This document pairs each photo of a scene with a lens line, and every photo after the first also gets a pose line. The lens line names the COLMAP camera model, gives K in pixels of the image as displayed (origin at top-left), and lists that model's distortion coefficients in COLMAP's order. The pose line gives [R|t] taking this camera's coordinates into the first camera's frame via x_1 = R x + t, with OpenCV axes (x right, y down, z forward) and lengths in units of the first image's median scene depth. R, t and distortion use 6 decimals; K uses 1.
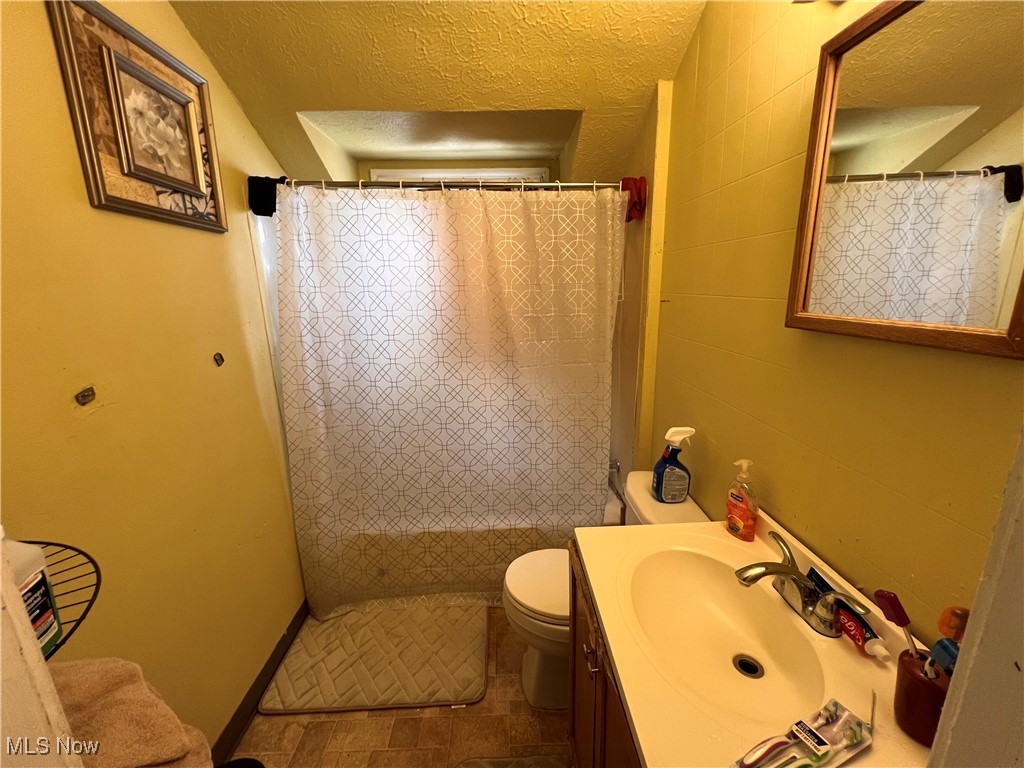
lens RADIAL K [[408.8, 0, 513.2], [0, 408.8, 383.4], [0, 0, 1]] dist [-0.002745, 0.000861]
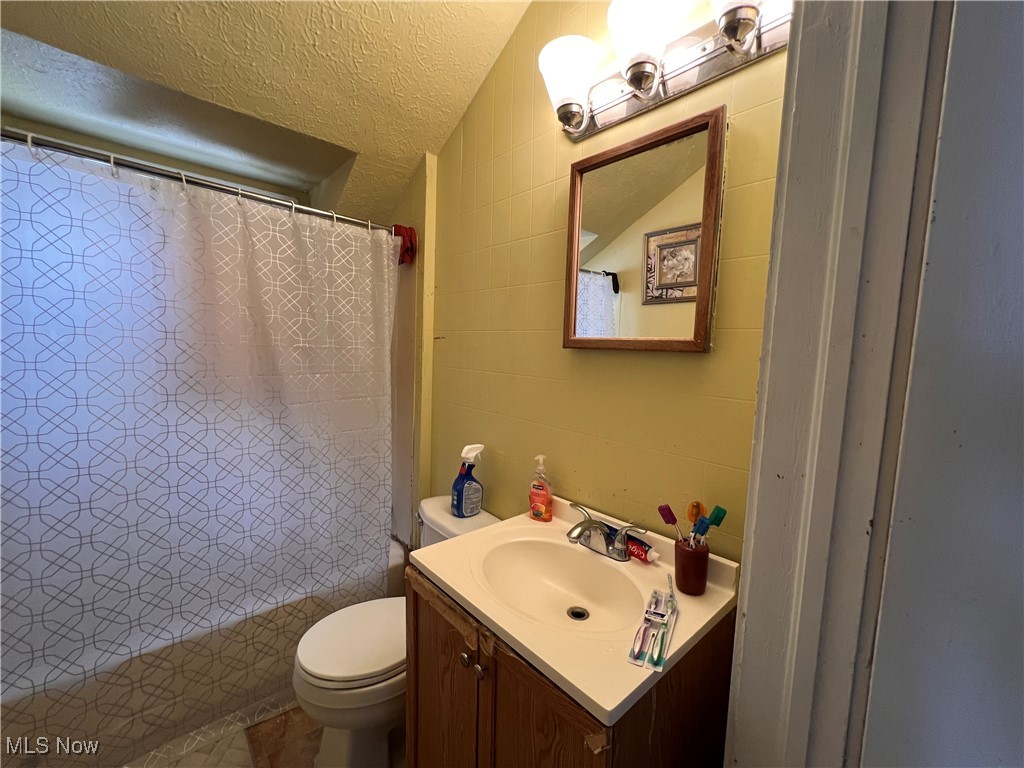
lens RADIAL K [[408.8, 0, 511.6], [0, 408.8, 383.3], [0, 0, 1]] dist [-0.002745, 0.000861]
pose [[0.772417, -0.007518, 0.635072, -0.179824], [0.097624, 0.989452, -0.107023, 0.058184], [-0.627569, 0.144664, 0.765003, 0.040250]]
